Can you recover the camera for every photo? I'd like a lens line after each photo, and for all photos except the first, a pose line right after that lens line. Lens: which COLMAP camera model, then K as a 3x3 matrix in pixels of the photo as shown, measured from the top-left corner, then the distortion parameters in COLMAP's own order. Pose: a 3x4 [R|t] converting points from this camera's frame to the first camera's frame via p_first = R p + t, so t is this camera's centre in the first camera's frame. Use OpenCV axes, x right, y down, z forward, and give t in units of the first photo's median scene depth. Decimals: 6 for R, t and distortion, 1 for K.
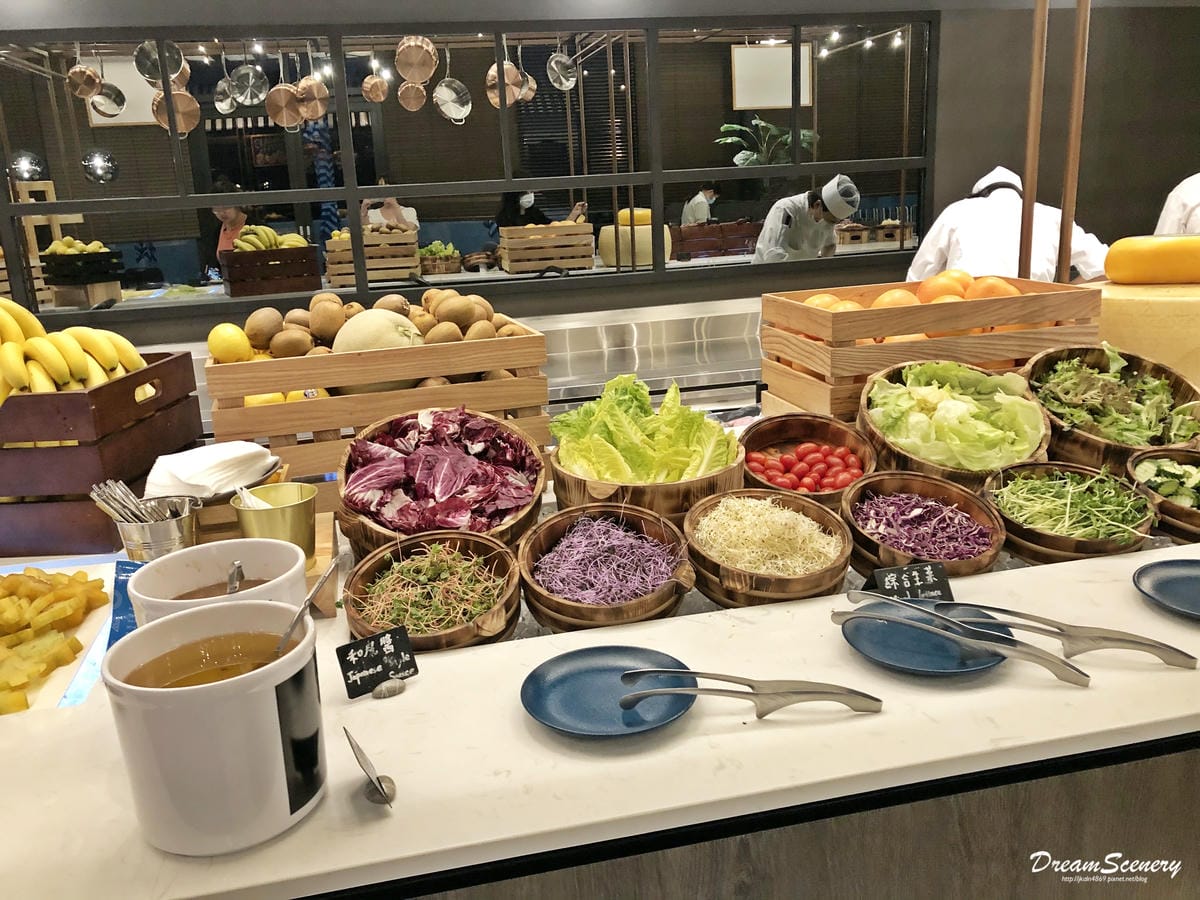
lens RADIAL K [[985.6, 0, 600.8], [0, 985.6, 445.6], [0, 0, 1]] dist [0.013100, -0.003080]
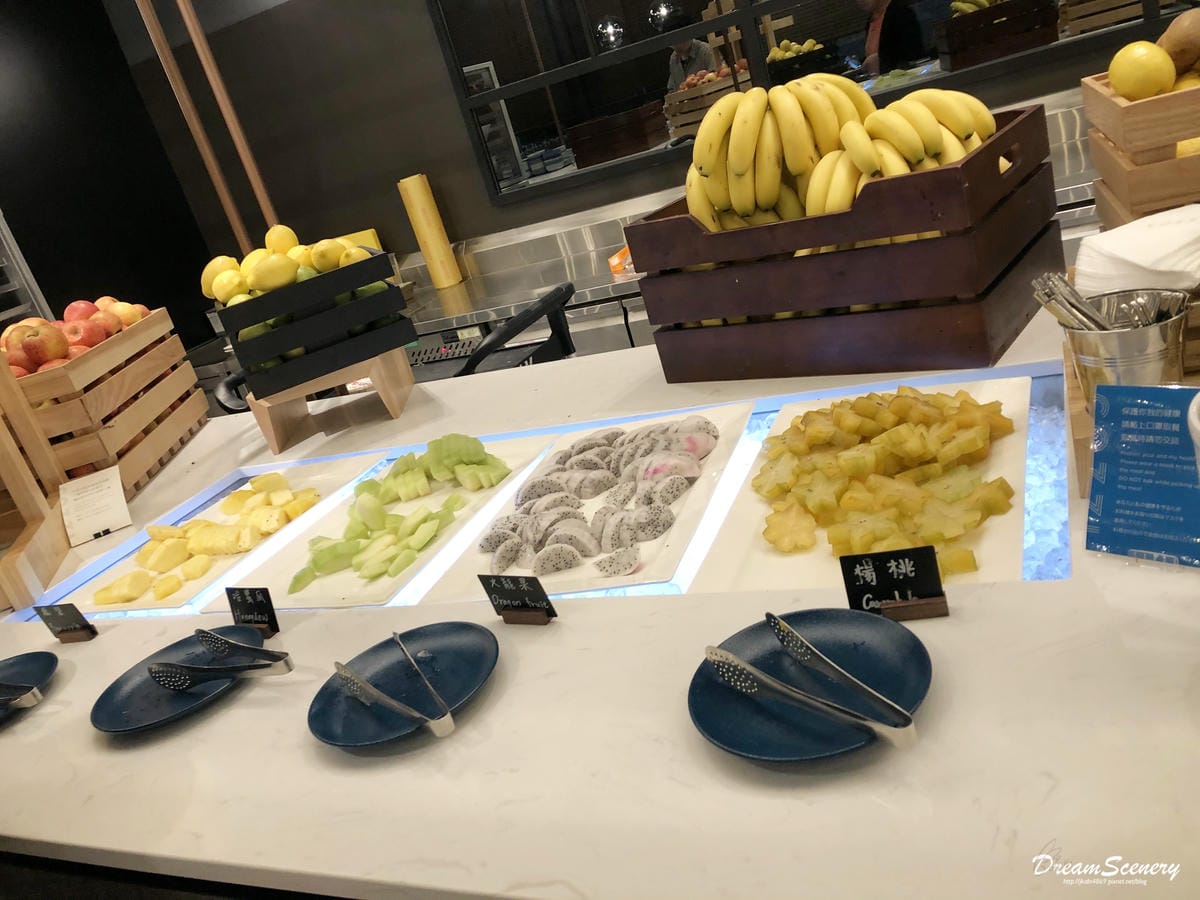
lens RADIAL K [[985.6, 0, 598.7], [0, 985.6, 449.5], [0, 0, 1]] dist [0.013100, -0.003080]
pose [[0.791440, 0.036858, -0.610135, -0.250098], [0.088929, 0.980617, 0.174592, 0.004692], [0.604743, -0.192438, 0.772822, 0.165859]]
